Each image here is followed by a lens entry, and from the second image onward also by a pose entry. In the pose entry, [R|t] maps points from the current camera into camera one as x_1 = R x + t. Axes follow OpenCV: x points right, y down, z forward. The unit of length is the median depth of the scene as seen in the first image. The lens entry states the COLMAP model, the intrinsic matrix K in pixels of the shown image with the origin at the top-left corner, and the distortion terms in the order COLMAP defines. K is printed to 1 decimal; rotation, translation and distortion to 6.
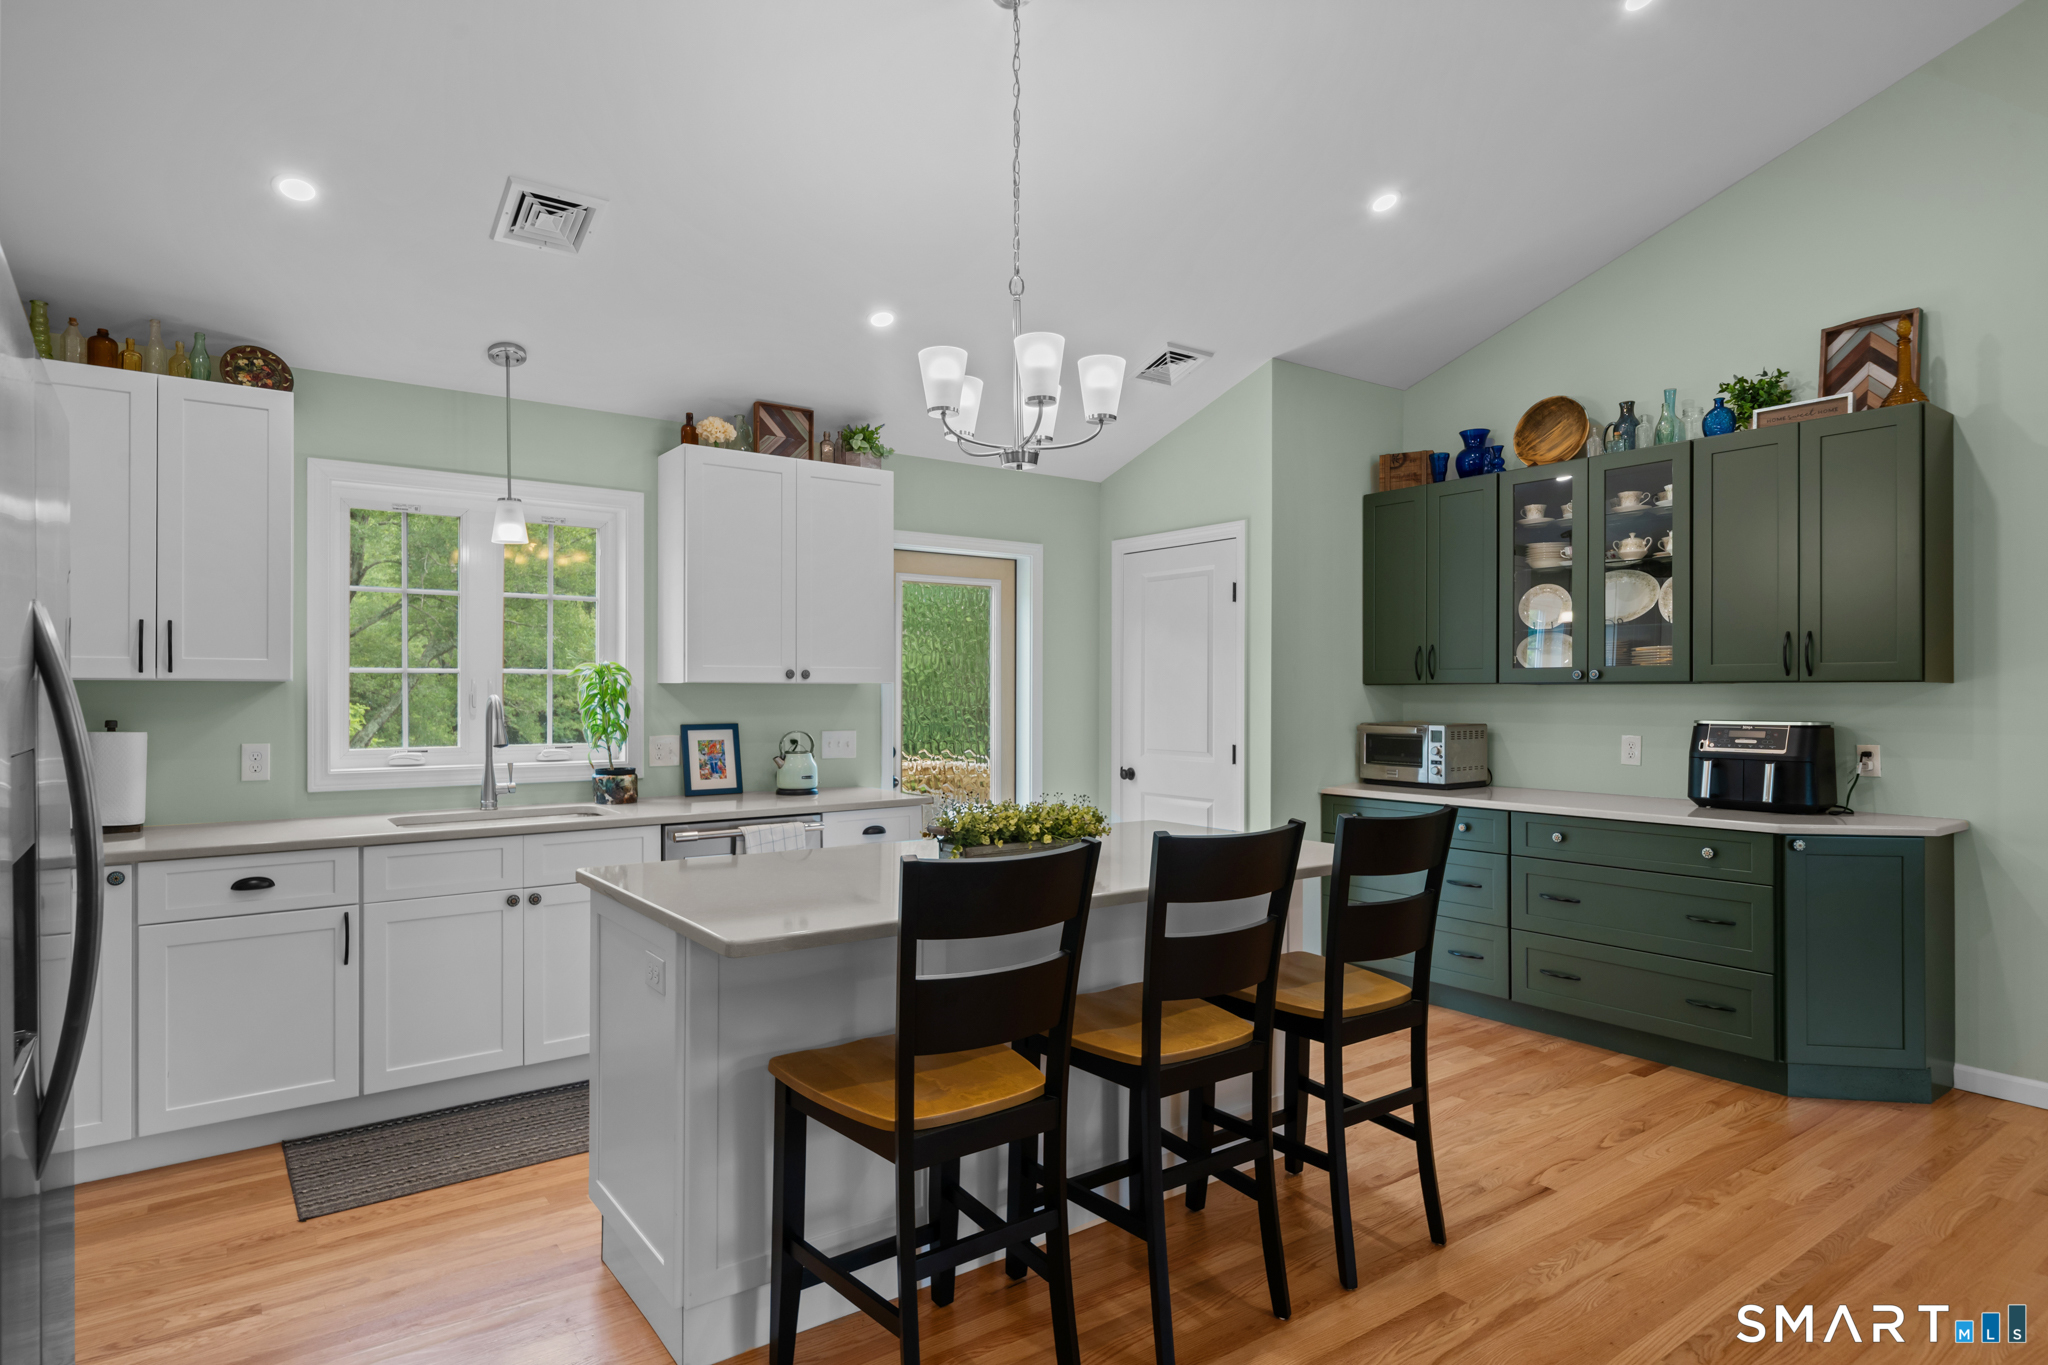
lens RADIAL K [[1140.4, 0, 1024.4], [0, 1140.4, 689.1], [0, 0, 1]] dist [0.002753, -0.000310]
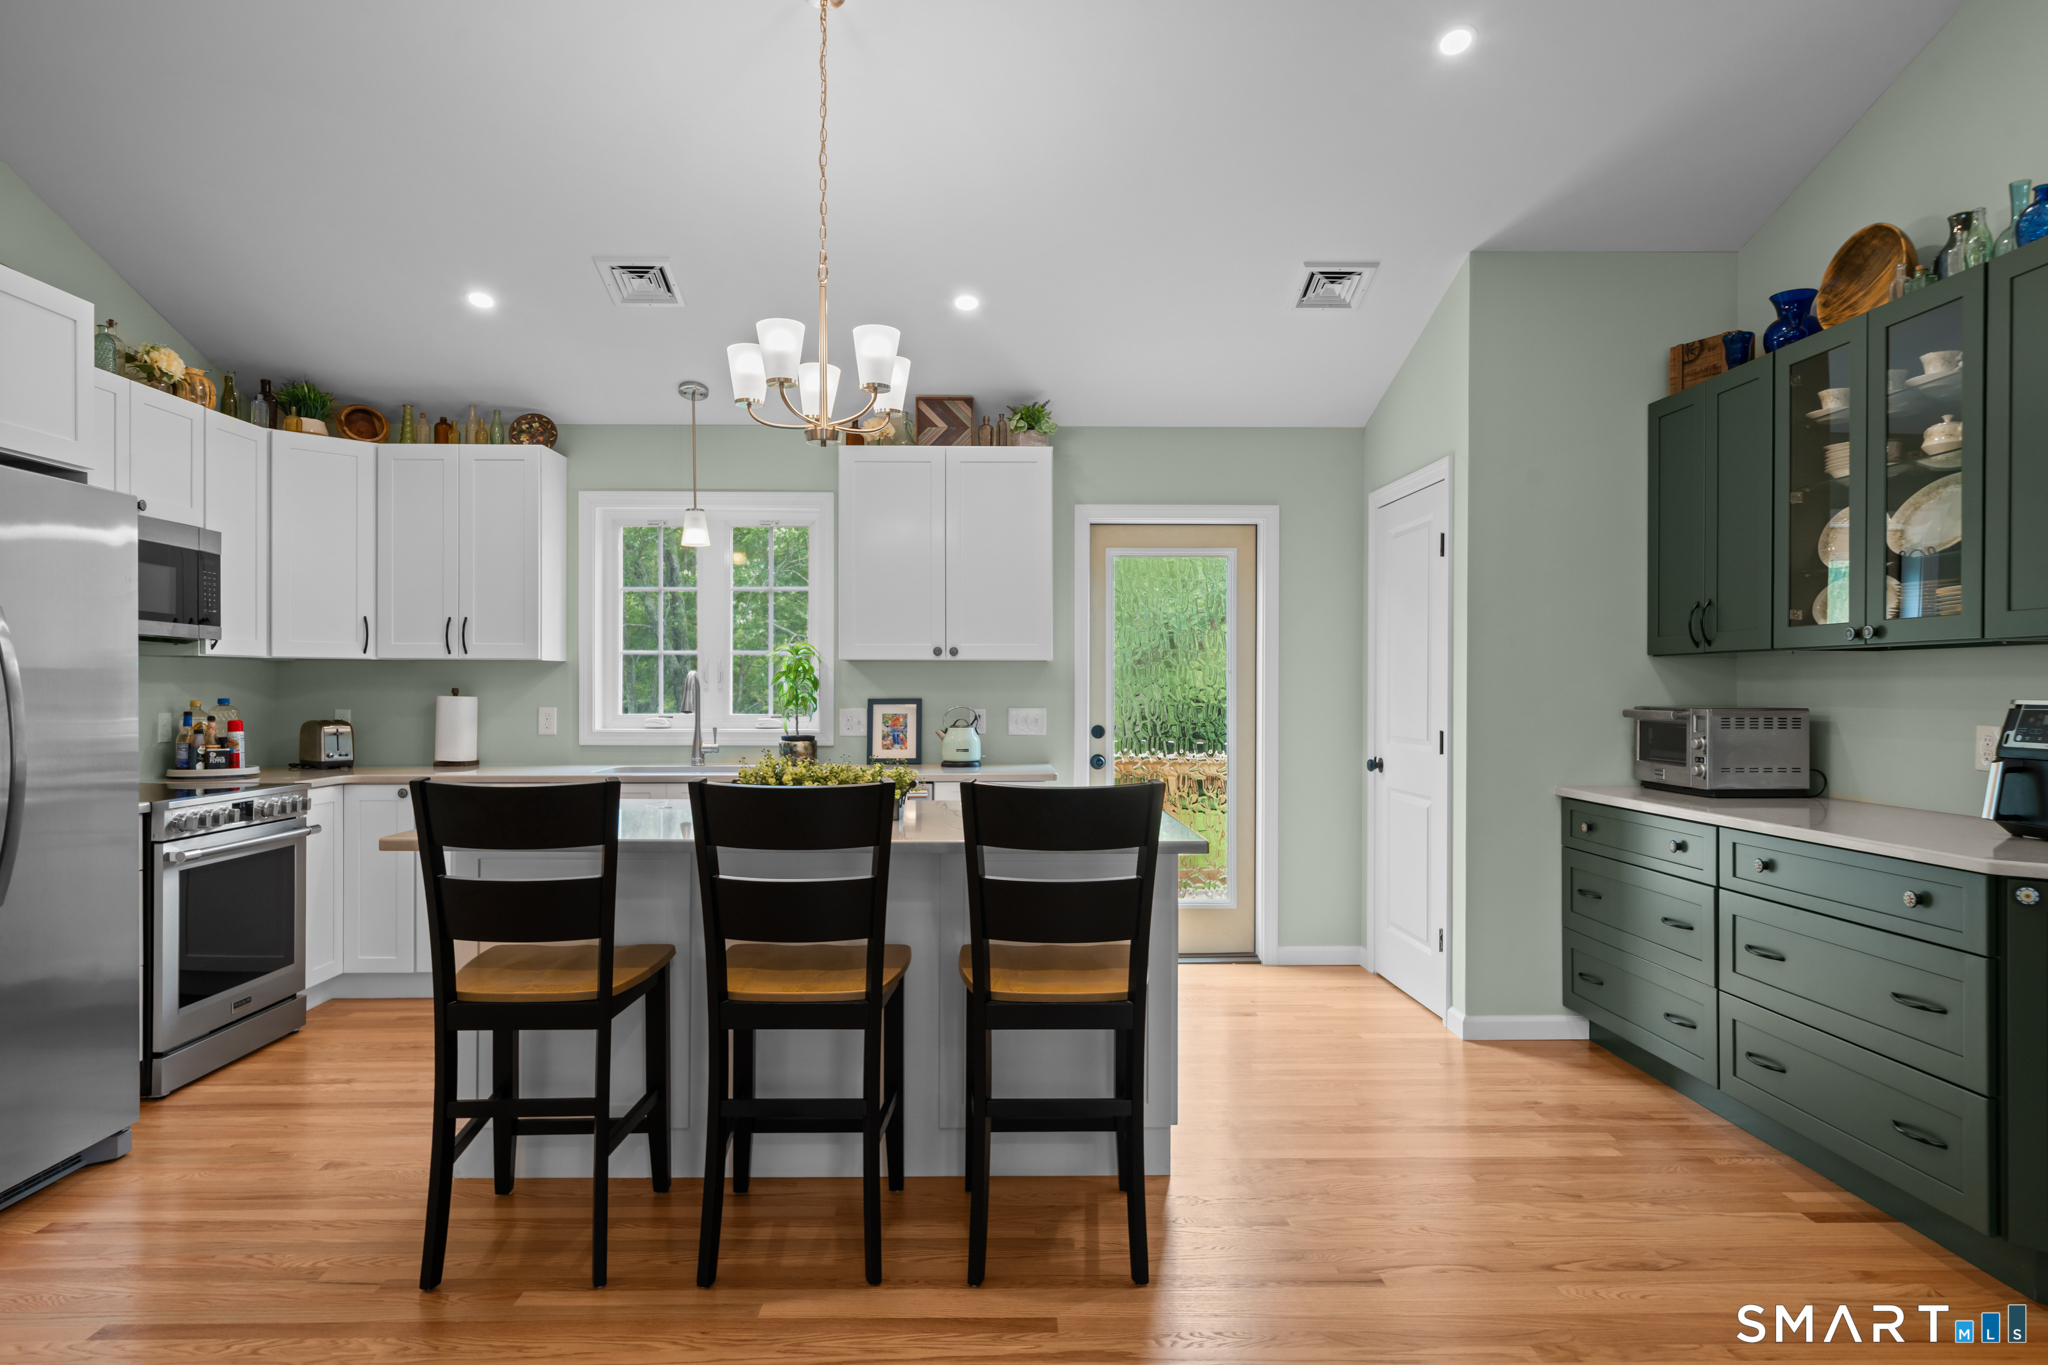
lens RADIAL K [[1234.3, 0, 1017.4], [0, 1234.3, 689.8], [0, 0, 1]] dist [0.006889, -0.003459]
pose [[0.812563, 0.001519, -0.582871, 0.519072], [0.000512, 0.999994, 0.003319, 0.018614], [0.582873, -0.002995, 0.812558, 0.112934]]
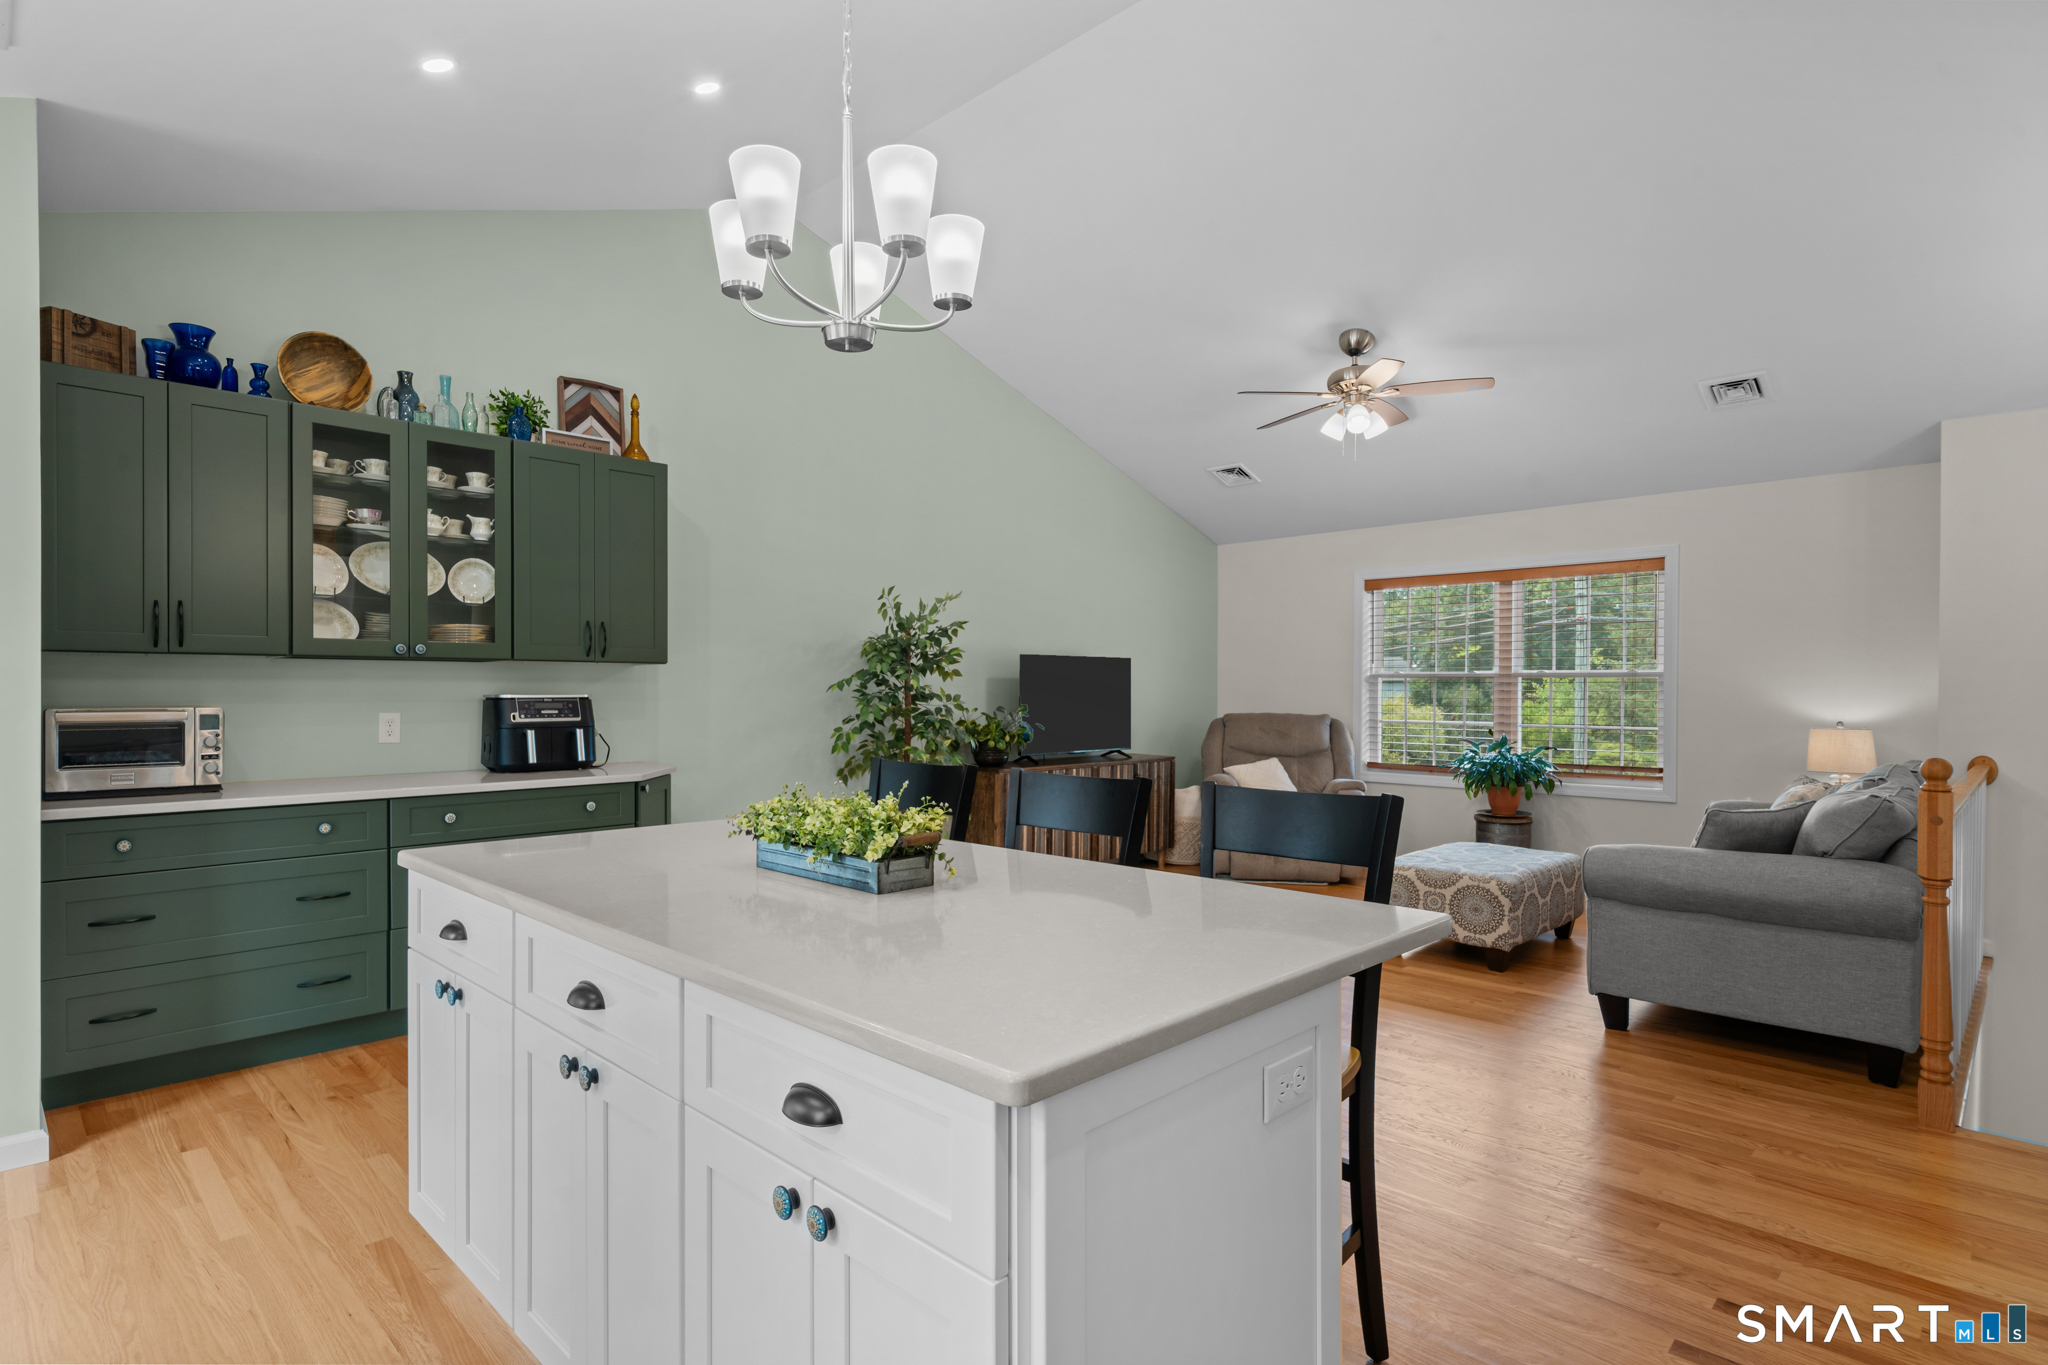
lens RADIAL K [[1023.6, 0, 1012.1], [0, 1023.6, 691.2], [0, 0, 1]] dist [0.003569, 0.000478]
pose [[-0.153878, -0.009347, 0.988046, -0.440337], [-0.011238, 0.999907, 0.007709, 0.010516], [-0.988026, -0.009918, -0.153968, 0.639882]]
